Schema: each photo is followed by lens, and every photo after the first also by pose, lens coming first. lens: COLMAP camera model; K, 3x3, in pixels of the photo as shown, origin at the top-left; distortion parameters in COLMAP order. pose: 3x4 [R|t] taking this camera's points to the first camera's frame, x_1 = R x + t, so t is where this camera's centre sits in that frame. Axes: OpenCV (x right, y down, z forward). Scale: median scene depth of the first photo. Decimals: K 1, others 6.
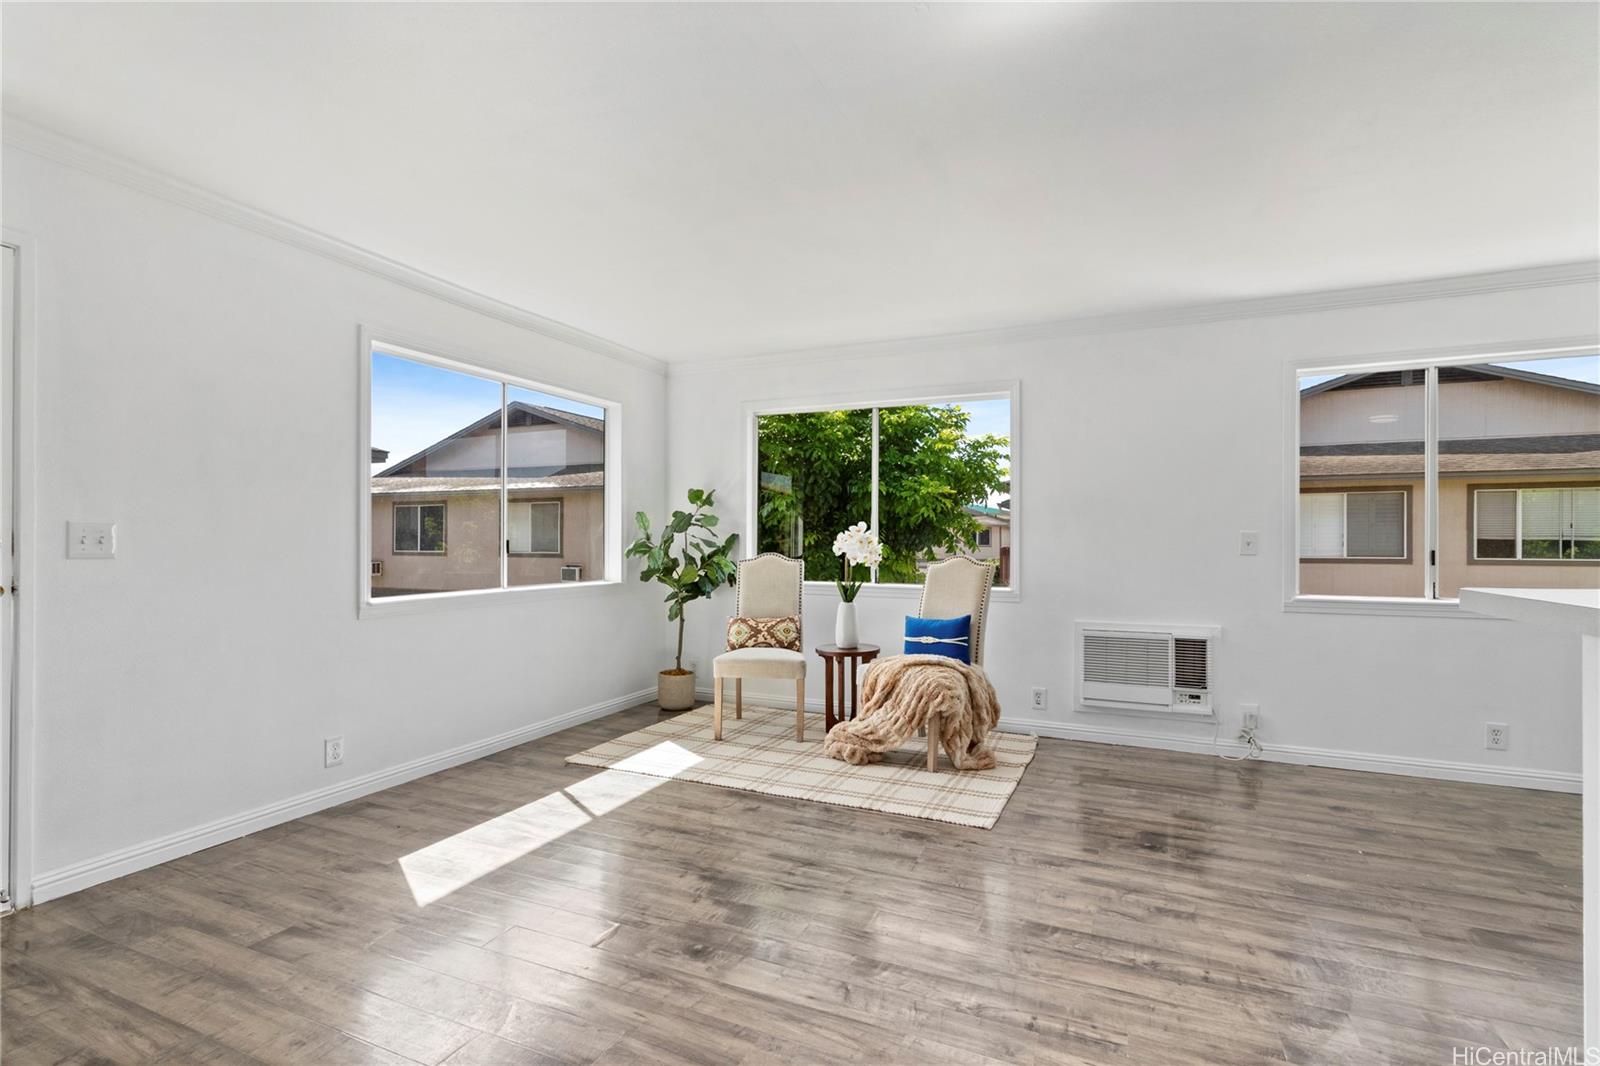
lens RADIAL K [[754.7, 0, 805.2], [0, 754.7, 551.8], [0, 0, 1]] dist [0.002876, -0.000076]
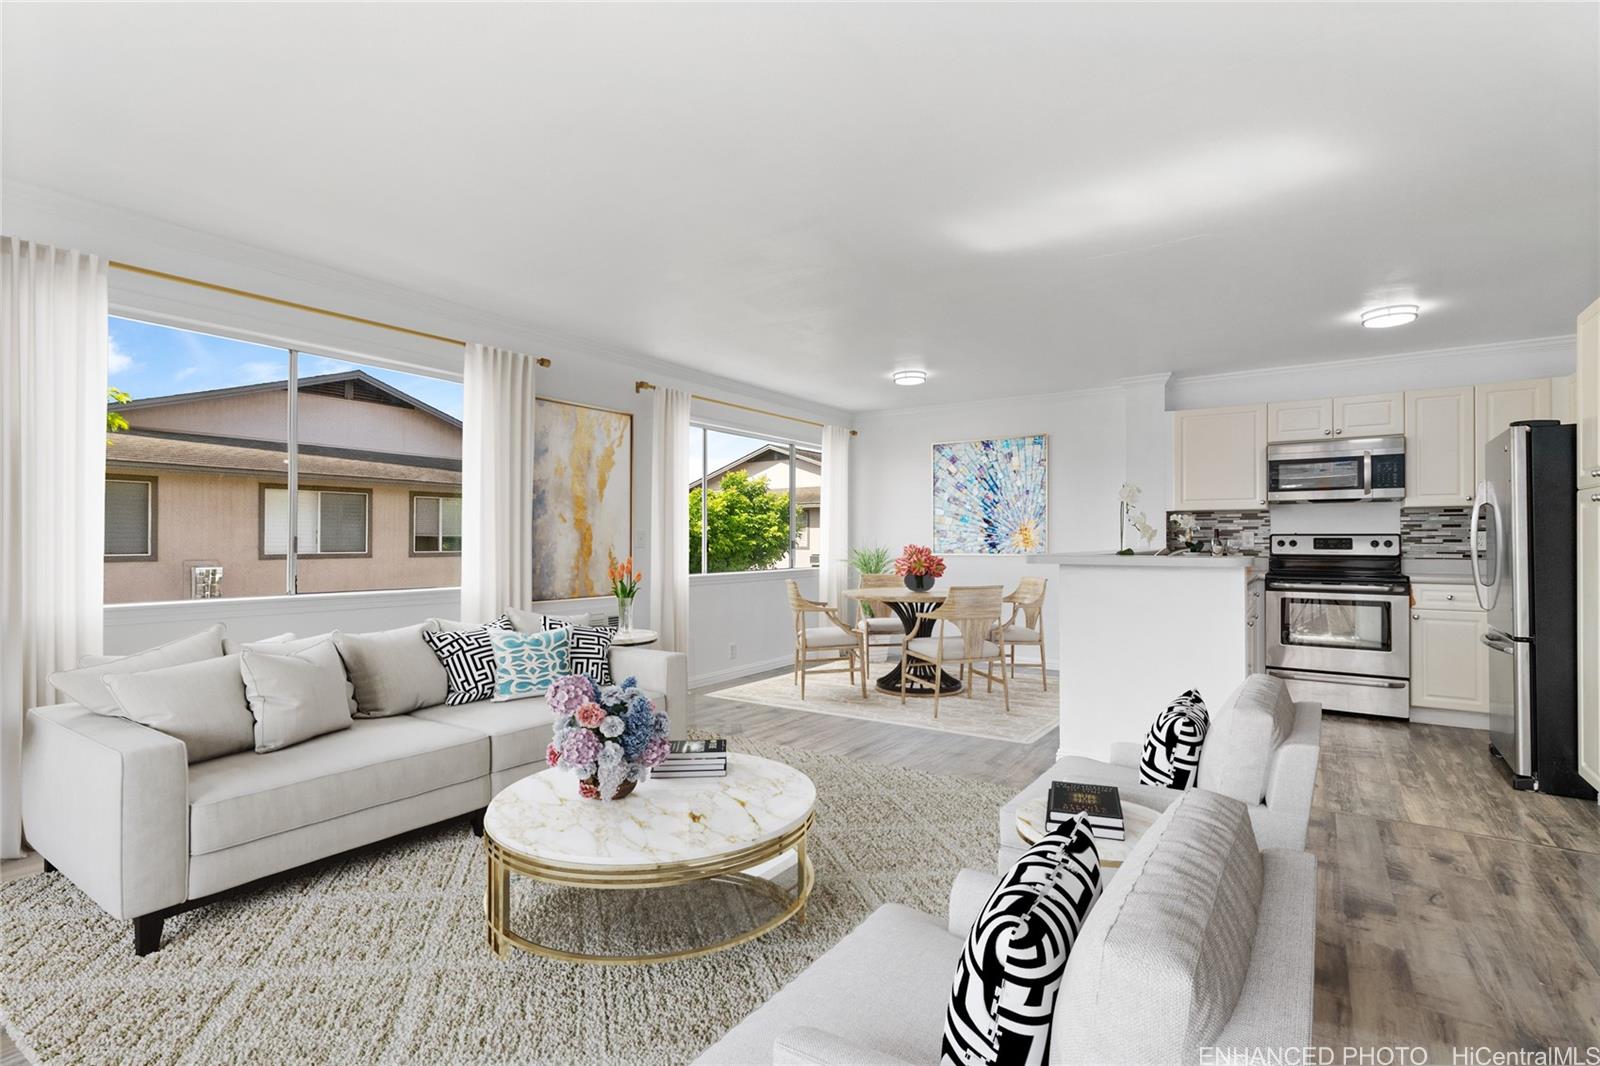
lens RADIAL K [[747.9, 0, 800.0], [0, 747.9, 533.0], [0, 0, 1]] dist [0.009665, 0.000231]
pose [[0.172071, 0.008394, 0.985049, -0.924888], [0.012711, 0.999862, -0.010741, -0.002658], [-0.985003, 0.014369, 0.171941, 0.698238]]
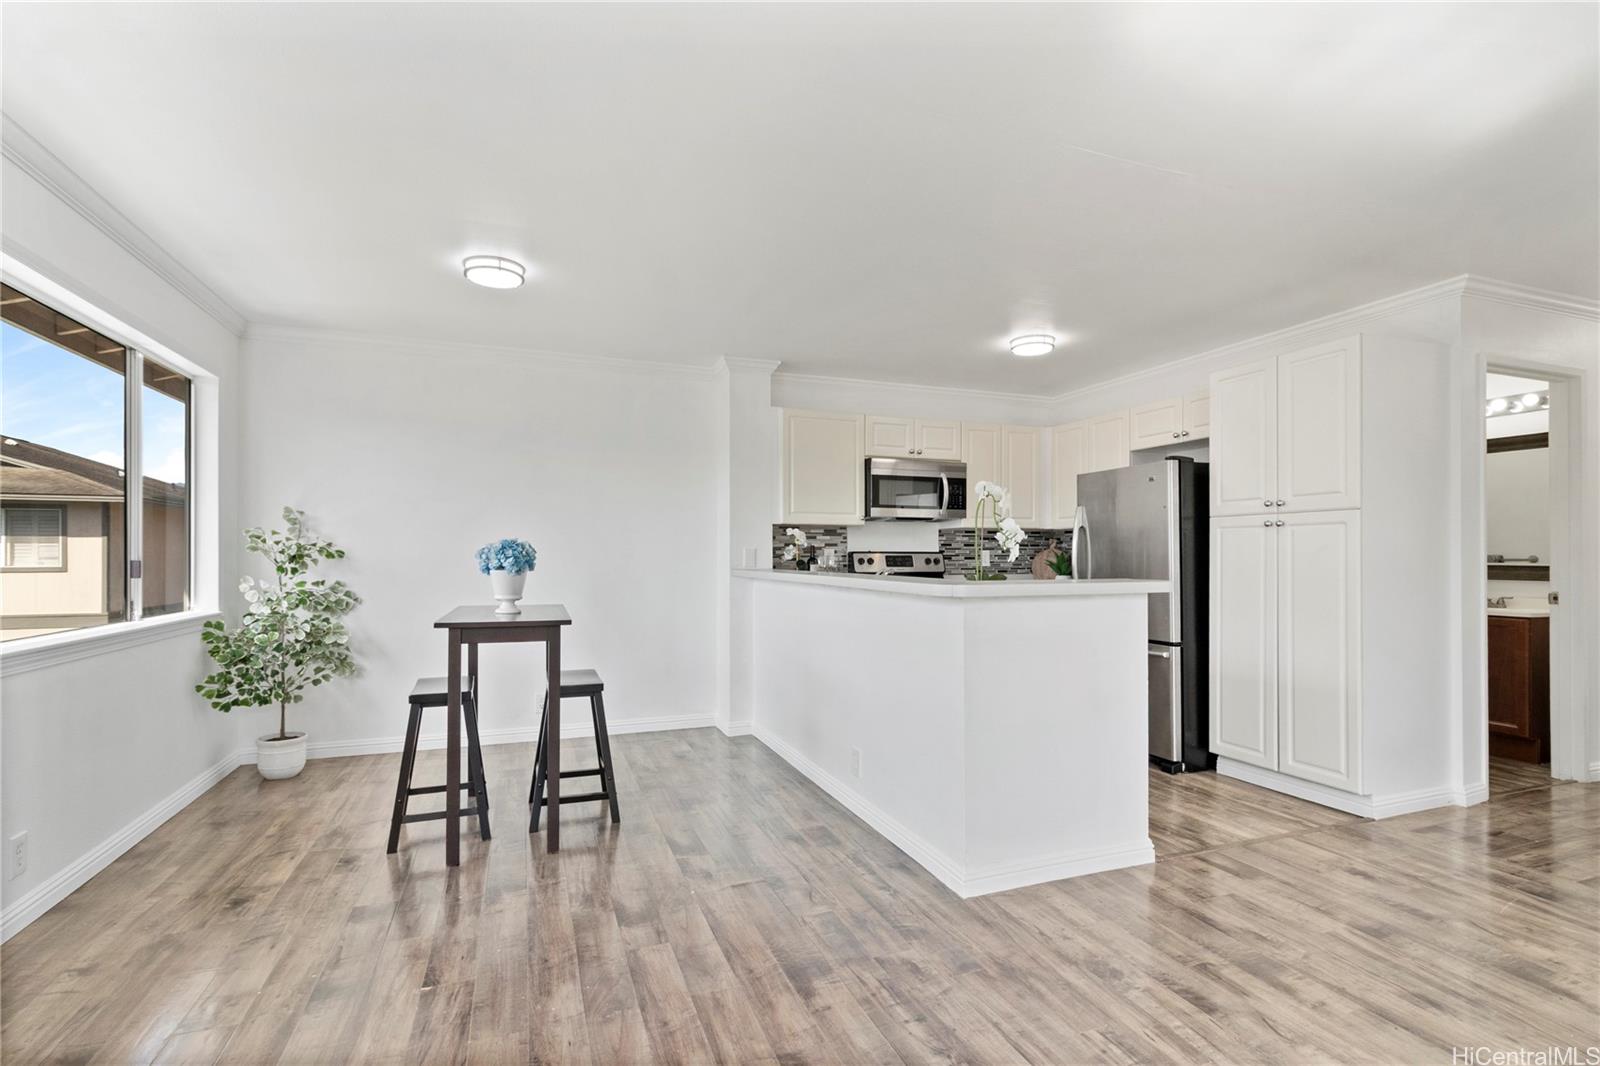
lens RADIAL K [[754.7, 0, 805.2], [0, 754.7, 551.8], [0, 0, 1]] dist [0.002876, -0.000076]
pose [[-0.707382, 0.003596, 0.706822, -0.022394], [0.008756, 0.999955, 0.003676, -0.012998], [-0.706777, 0.008790, -0.707382, 1.251543]]
